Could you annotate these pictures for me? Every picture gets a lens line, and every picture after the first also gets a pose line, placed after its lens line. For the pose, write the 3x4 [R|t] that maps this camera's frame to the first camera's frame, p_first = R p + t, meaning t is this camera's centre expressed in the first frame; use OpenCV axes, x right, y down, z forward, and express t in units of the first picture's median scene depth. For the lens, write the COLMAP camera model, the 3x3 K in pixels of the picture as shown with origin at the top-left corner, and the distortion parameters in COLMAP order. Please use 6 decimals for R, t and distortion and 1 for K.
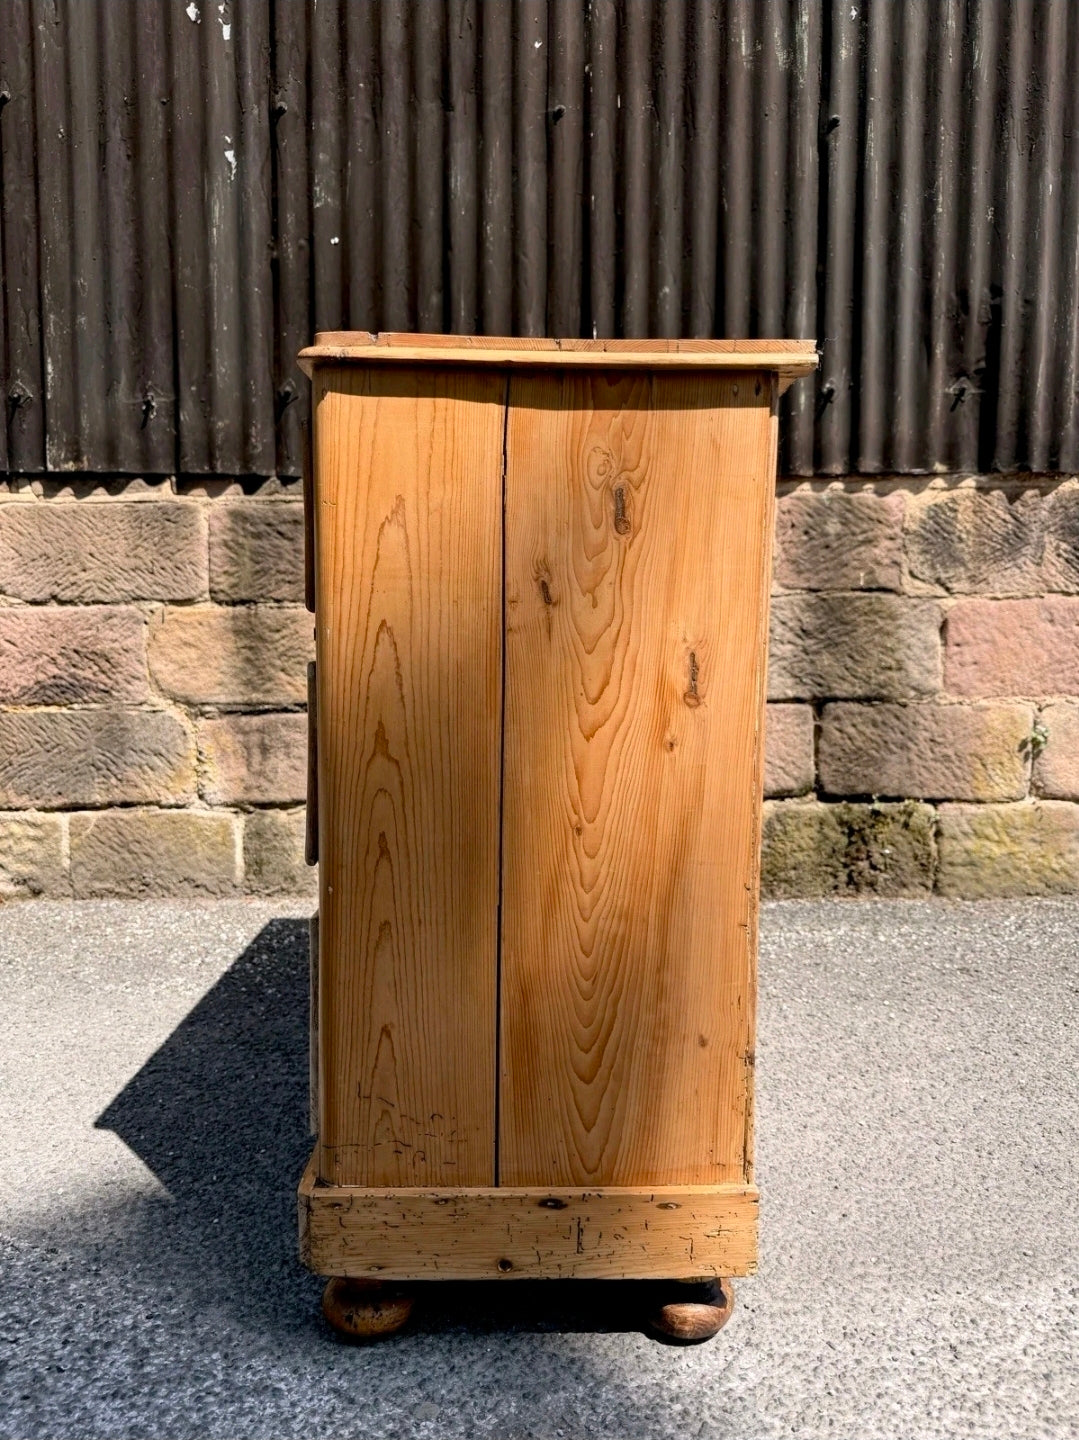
lens RADIAL K [[1022.7, 0, 540.0], [0, 1022.7, 726.0], [0, 0, 1]] dist [0.015005, -0.035559]
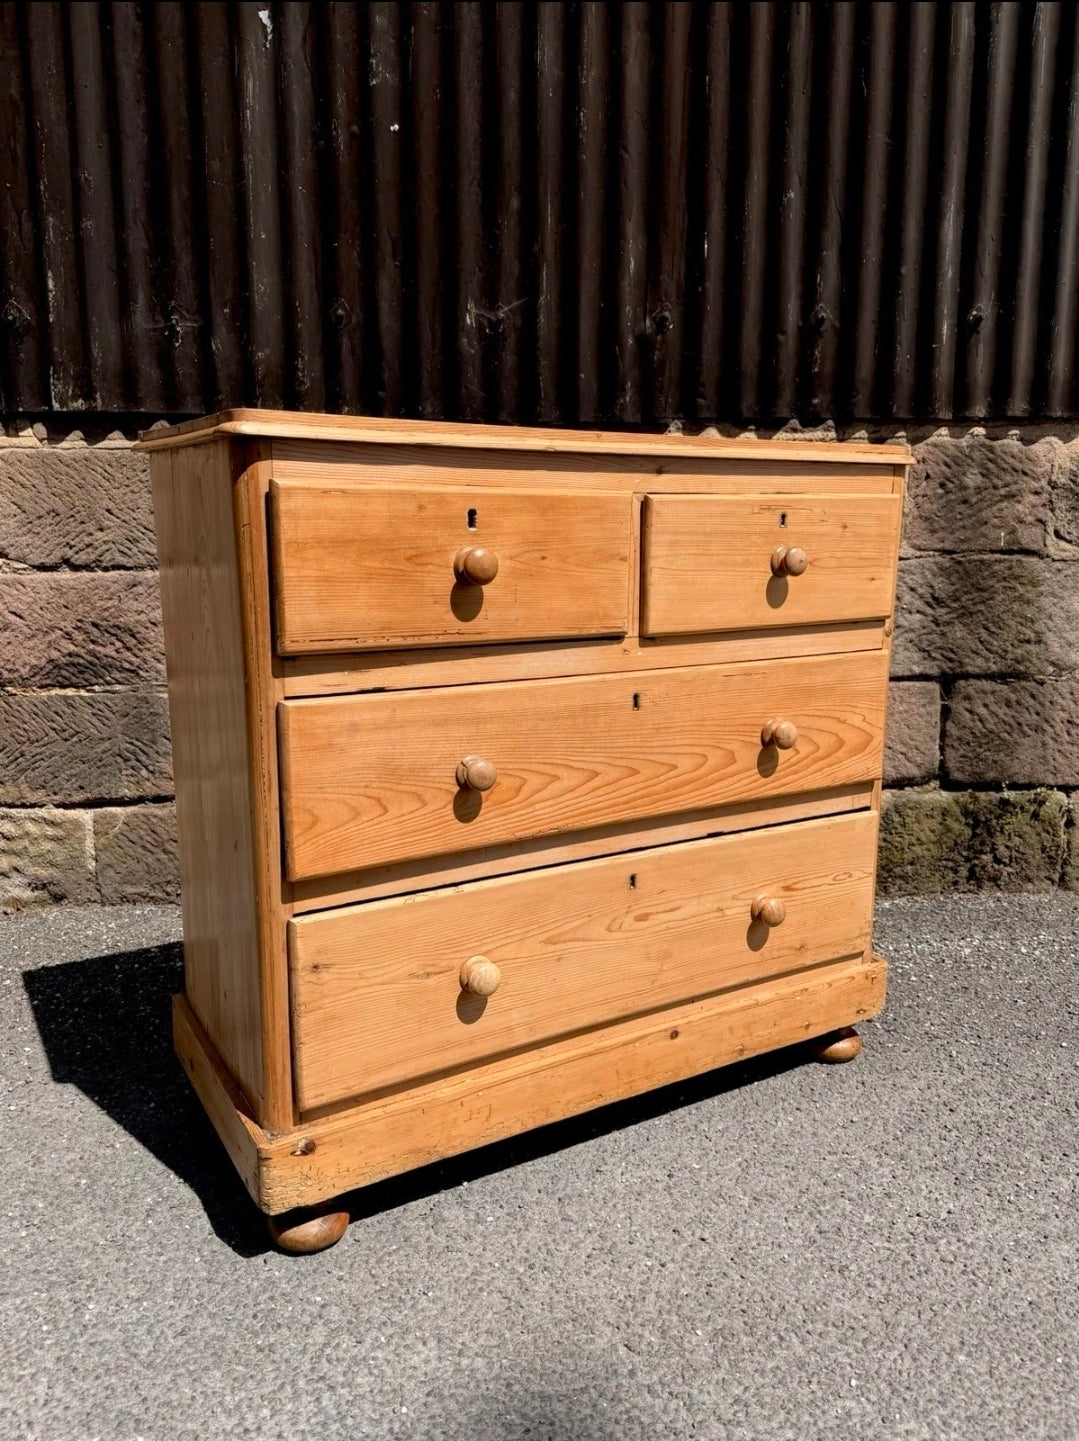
lens RADIAL K [[1054.8, 0, 542.0], [0, 1054.8, 724.9], [0, 0, 1]] dist [0.009135, -0.026549]
pose [[0.999407, -0.005709, 0.033951, -0.110023], [0.002484, 0.995541, 0.094302, -0.072129], [-0.034338, -0.094162, 0.994965, 0.101372]]
